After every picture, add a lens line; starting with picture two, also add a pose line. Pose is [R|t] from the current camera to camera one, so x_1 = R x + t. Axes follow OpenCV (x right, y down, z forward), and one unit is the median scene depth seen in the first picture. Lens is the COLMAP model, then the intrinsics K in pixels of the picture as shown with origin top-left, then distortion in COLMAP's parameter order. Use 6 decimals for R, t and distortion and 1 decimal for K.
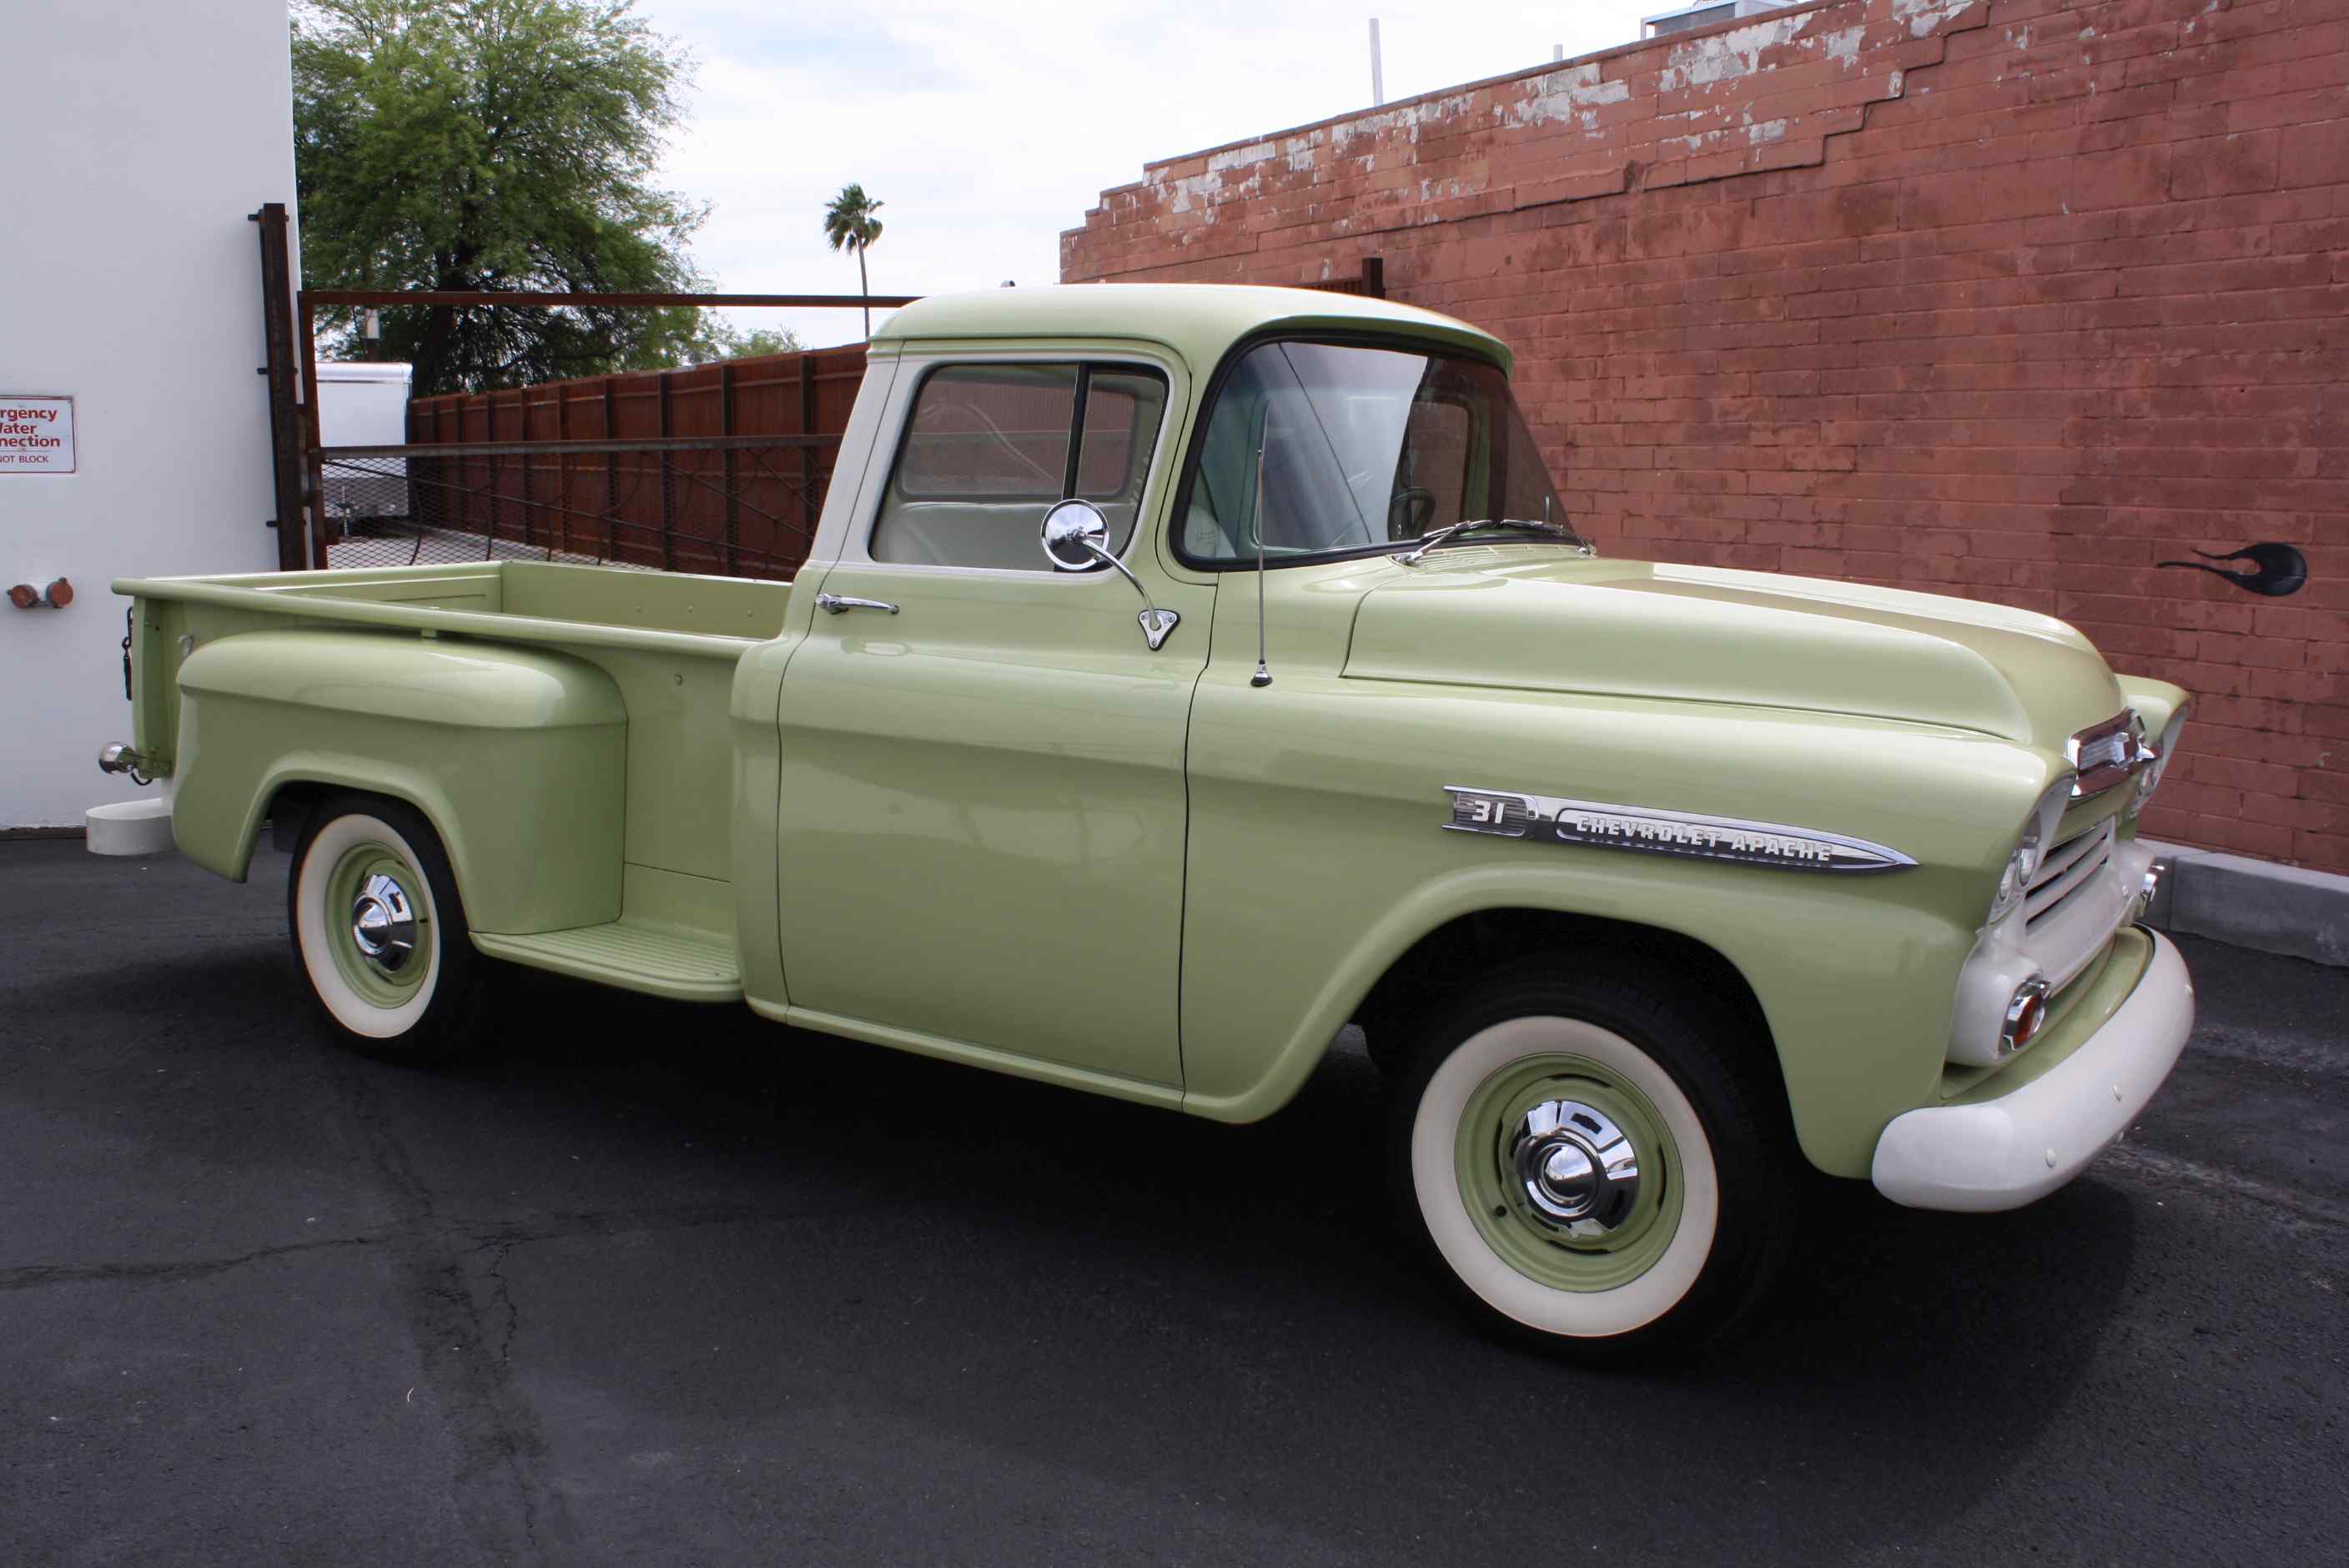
lens RADIAL K [[2179.0, 0, 1233.5], [0, 2179.0, 777.2], [0, 0, 1]] dist [-0.086019, 0.000000]
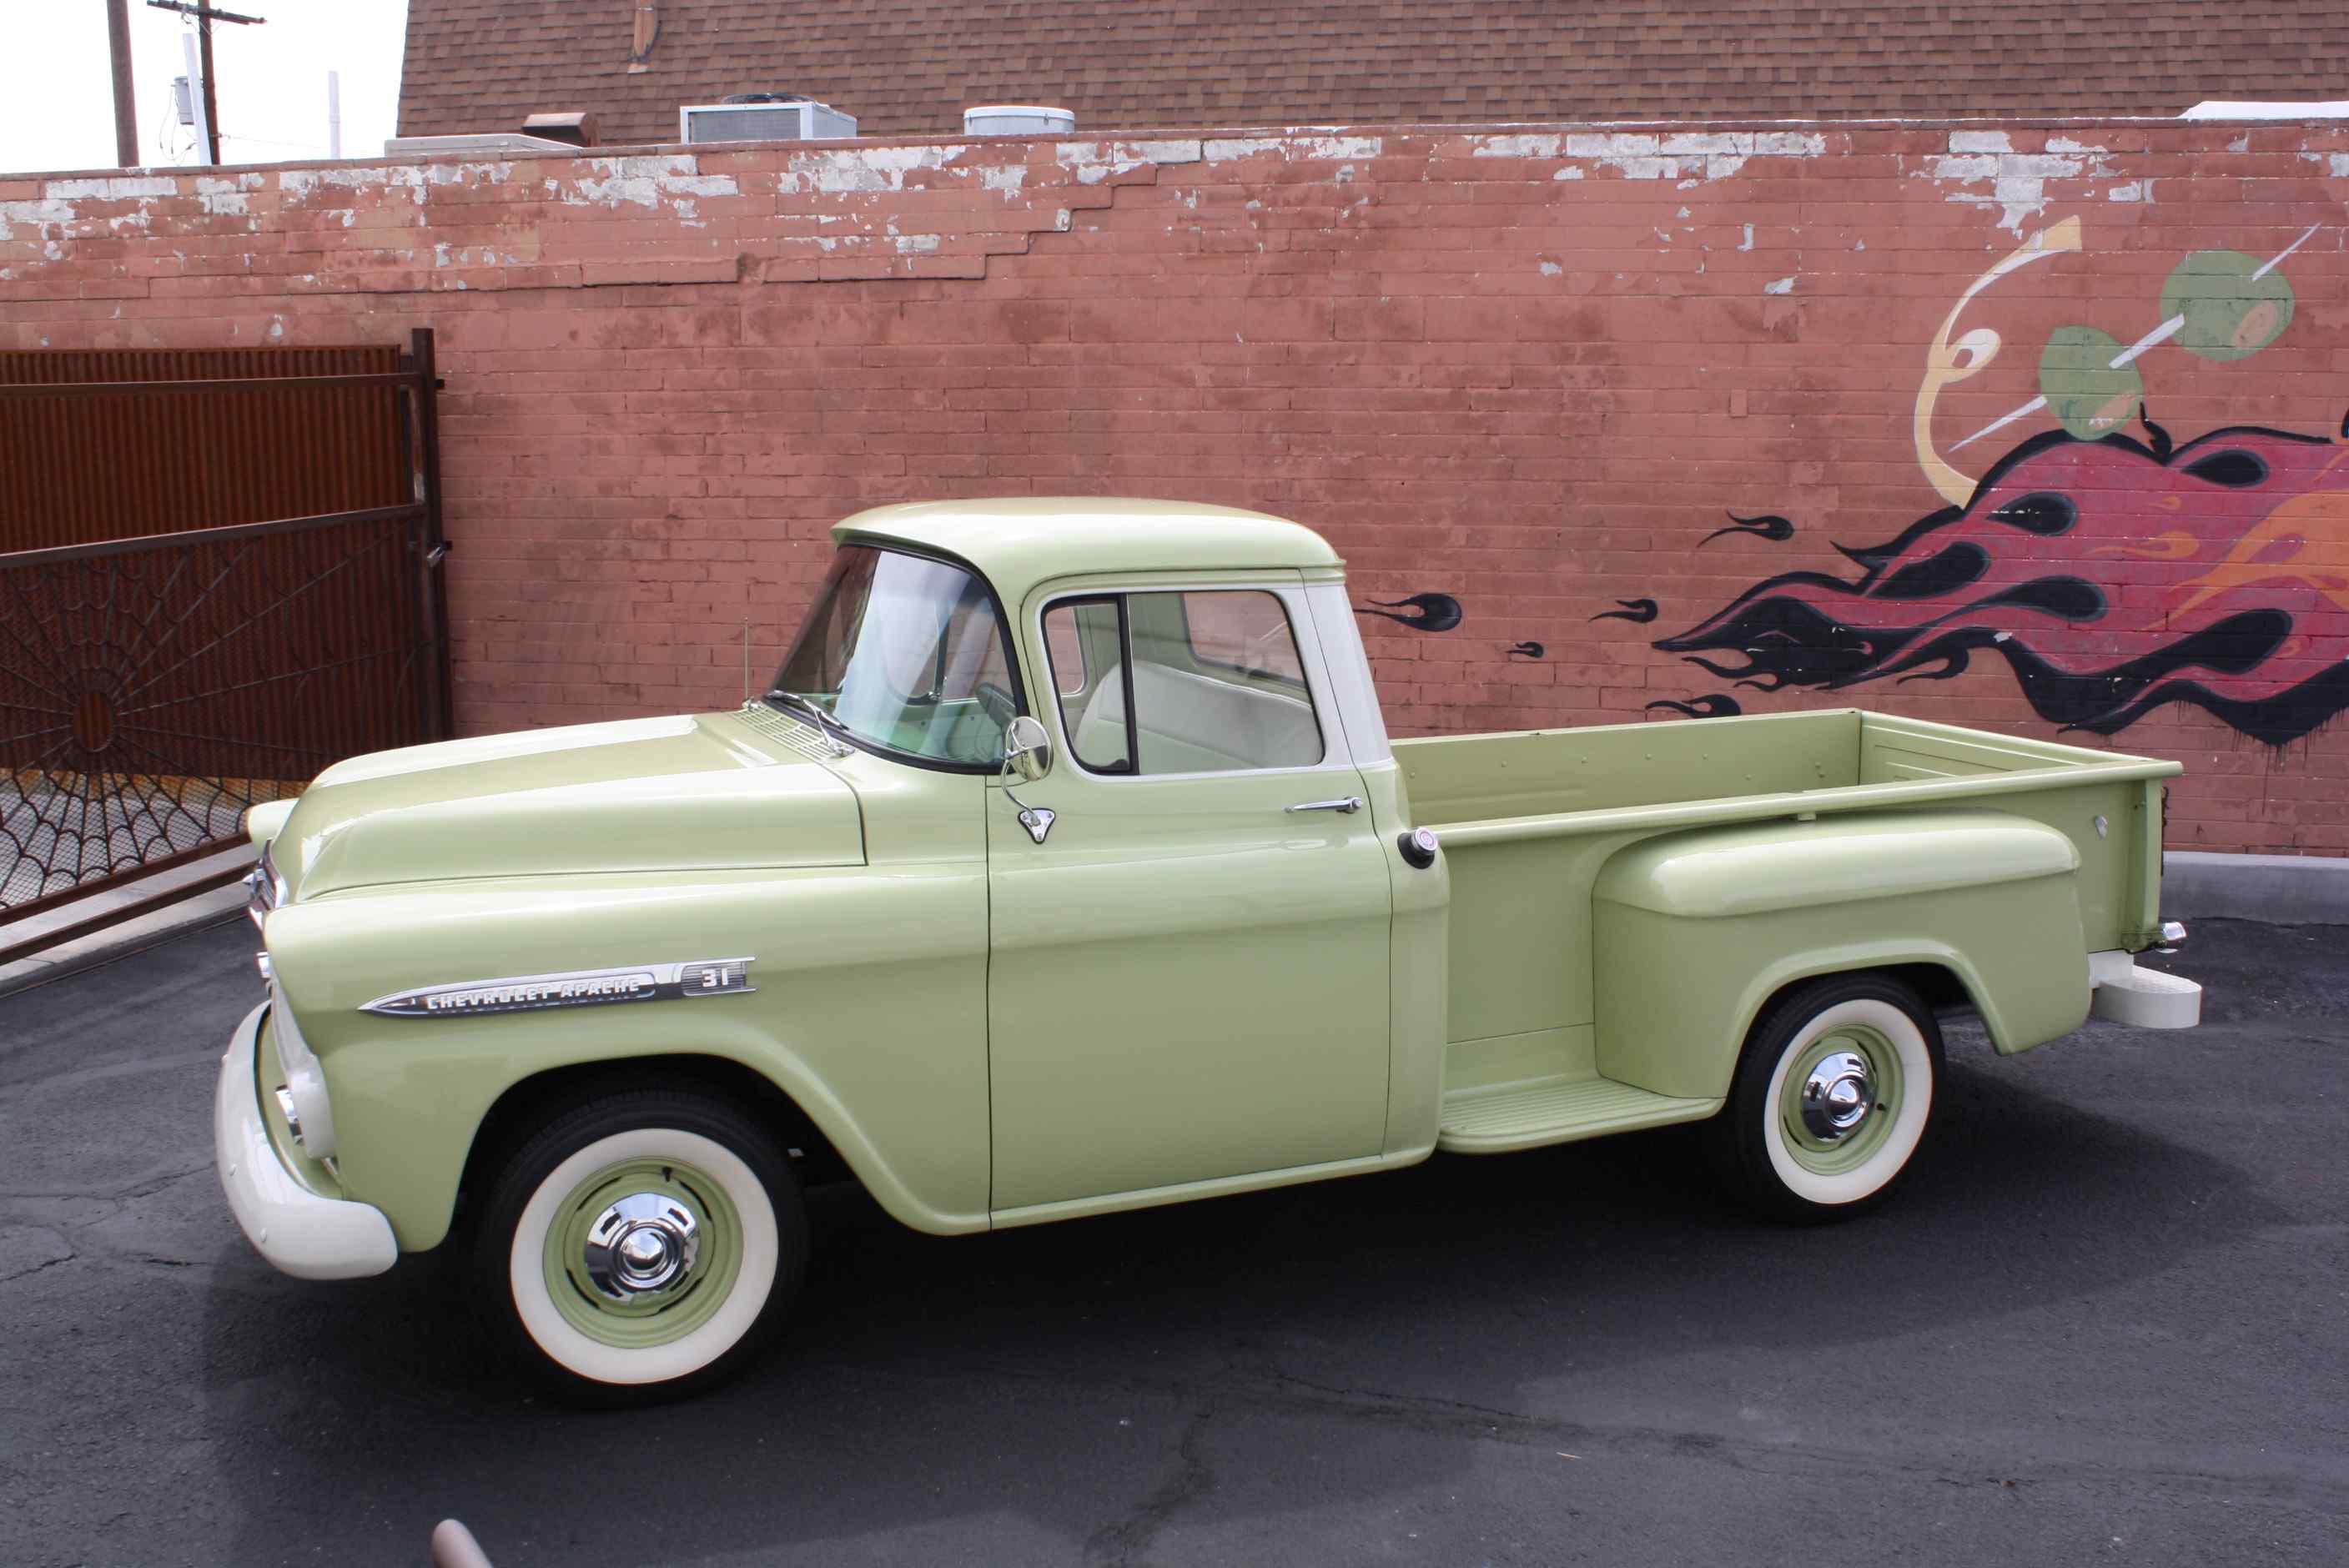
lens RADIAL K [[2259.2, 0, 1234.6], [0, 2259.2, 790.8], [0, 0, 1]] dist [-0.103476, 0.000000]
pose [[0.650798, -0.130793, 0.747900, -0.607154], [0.109893, 0.990904, 0.077664, -0.094300], [-0.751255, 0.031645, 0.659252, 0.111592]]
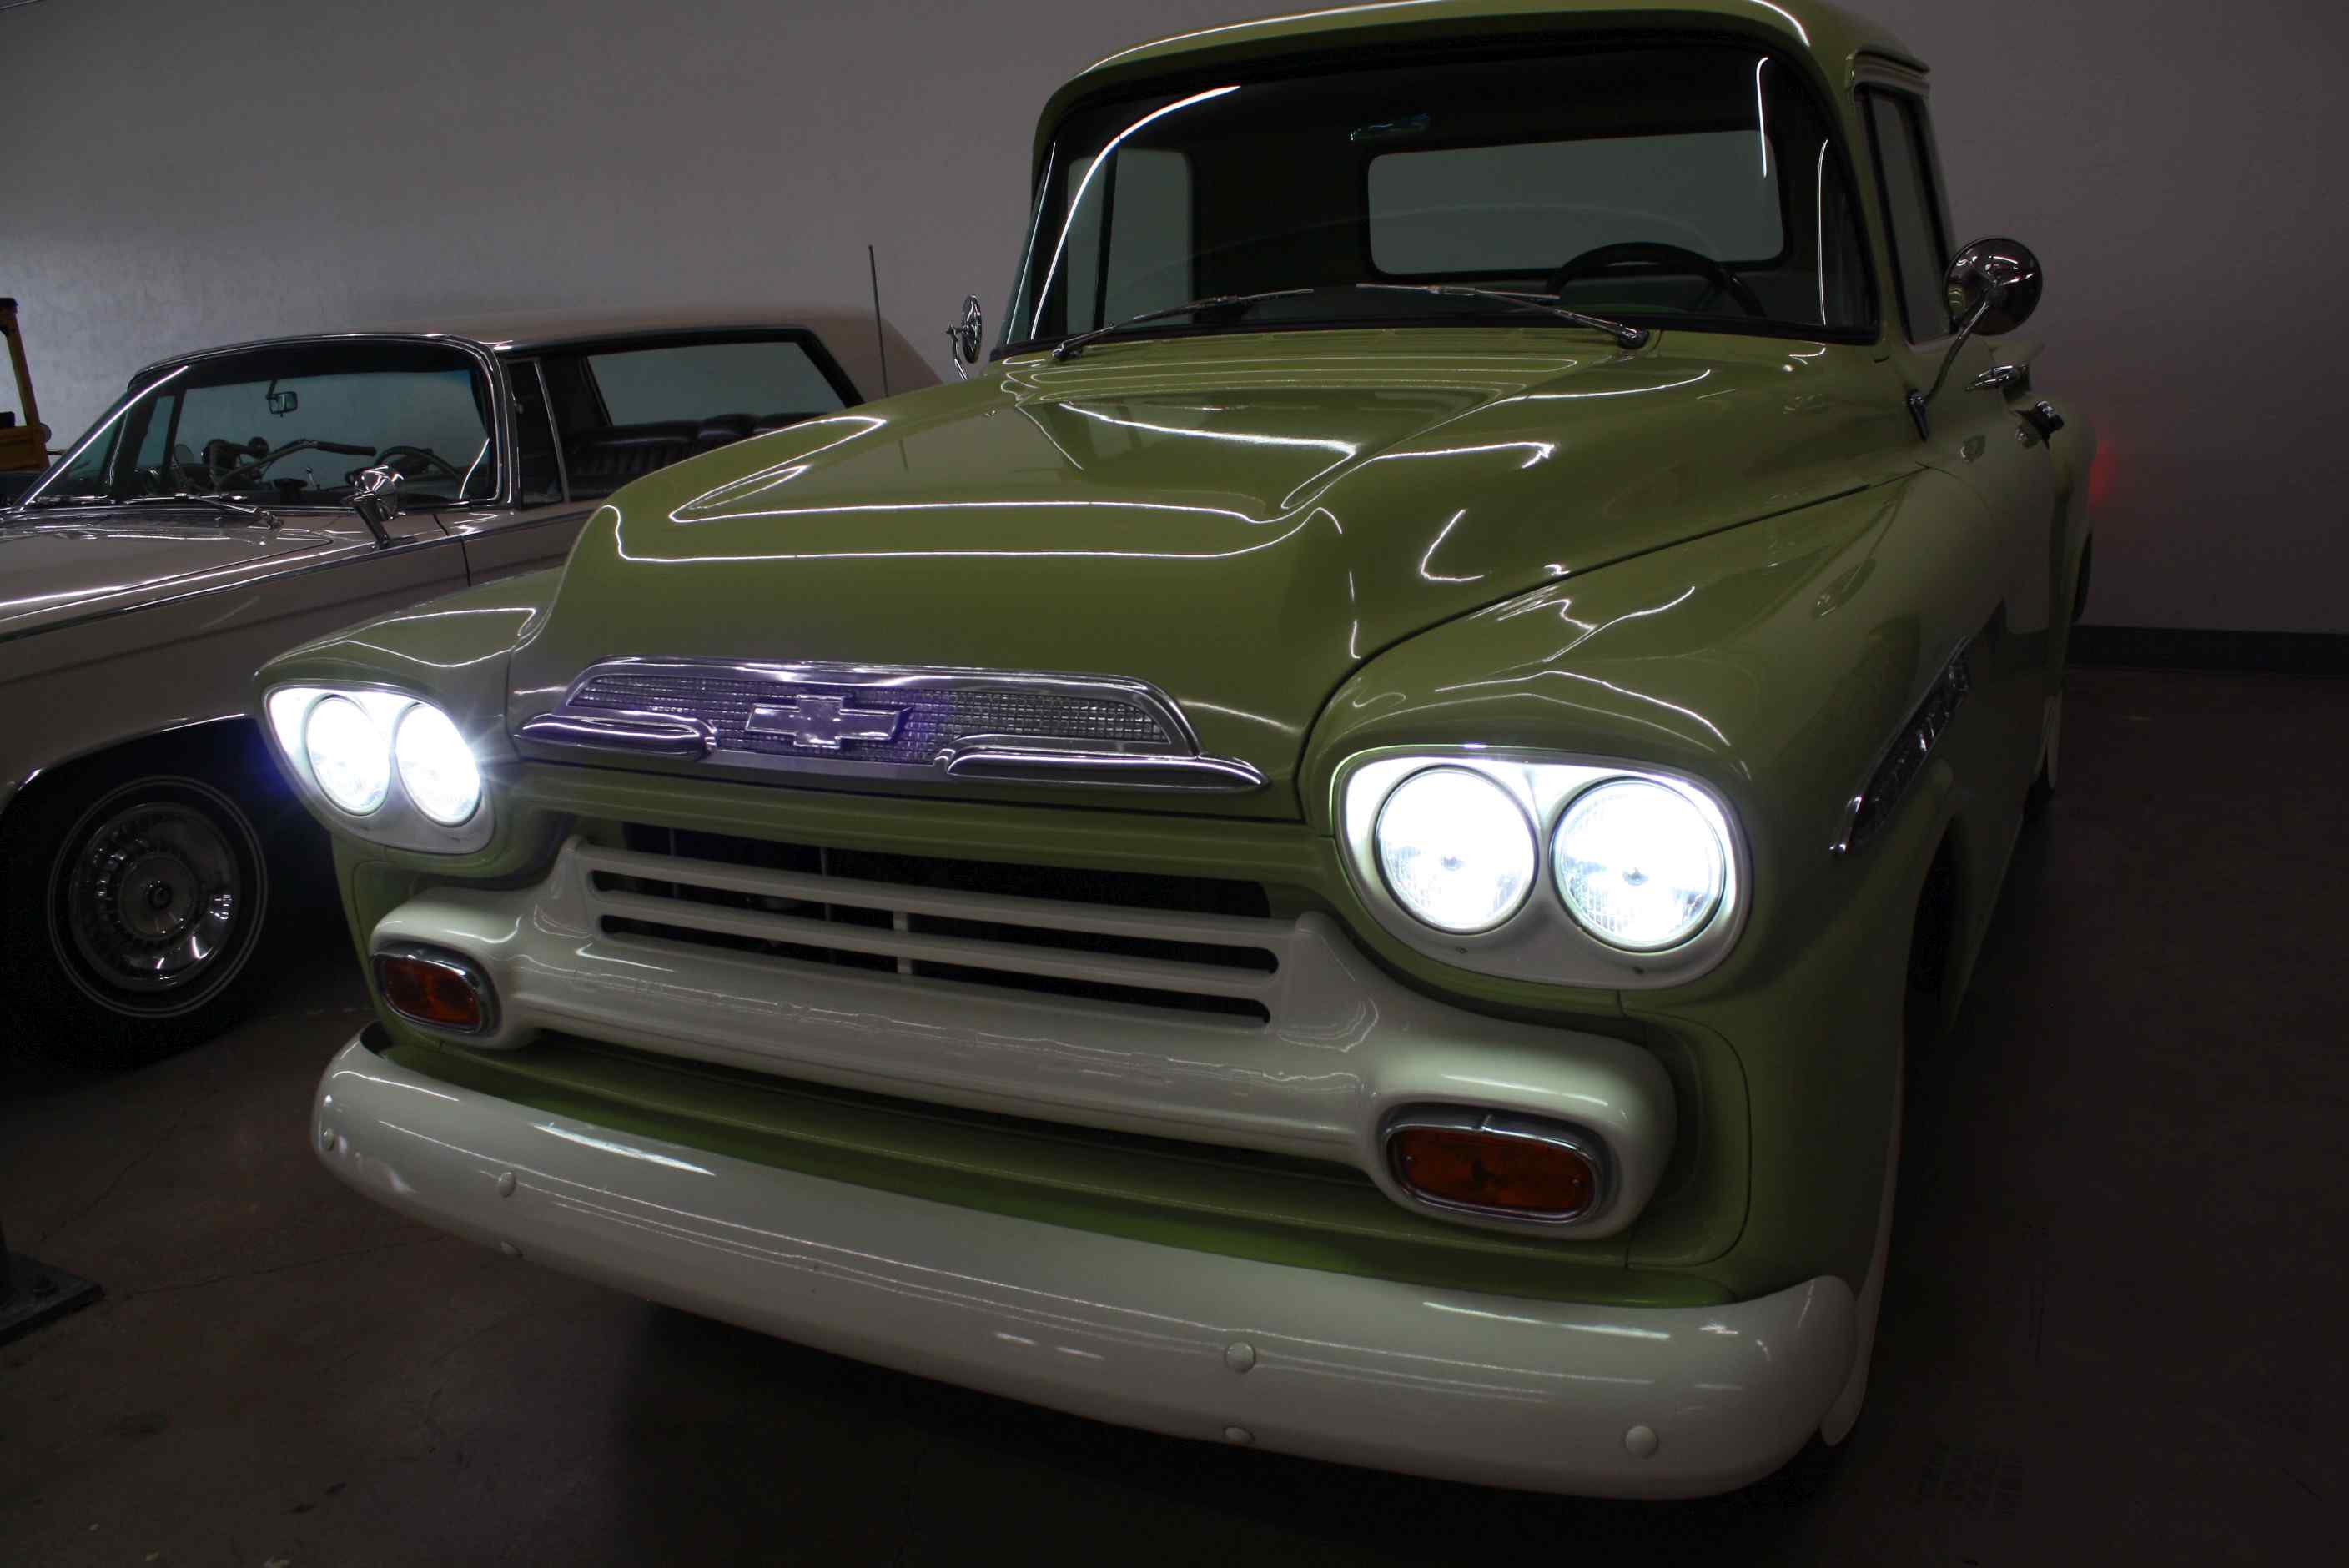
lens RADIAL K [[2005.9, 0, 1173.9], [0, 2005.9, 761.2], [0, 0, 1]] dist [-0.164314, 0.010340]
pose [[0.047146, -0.258937, 0.964743, -0.557843], [0.196839, 0.949287, 0.245169, -0.097830], [-0.979302, 0.178341, 0.095724, 0.658251]]
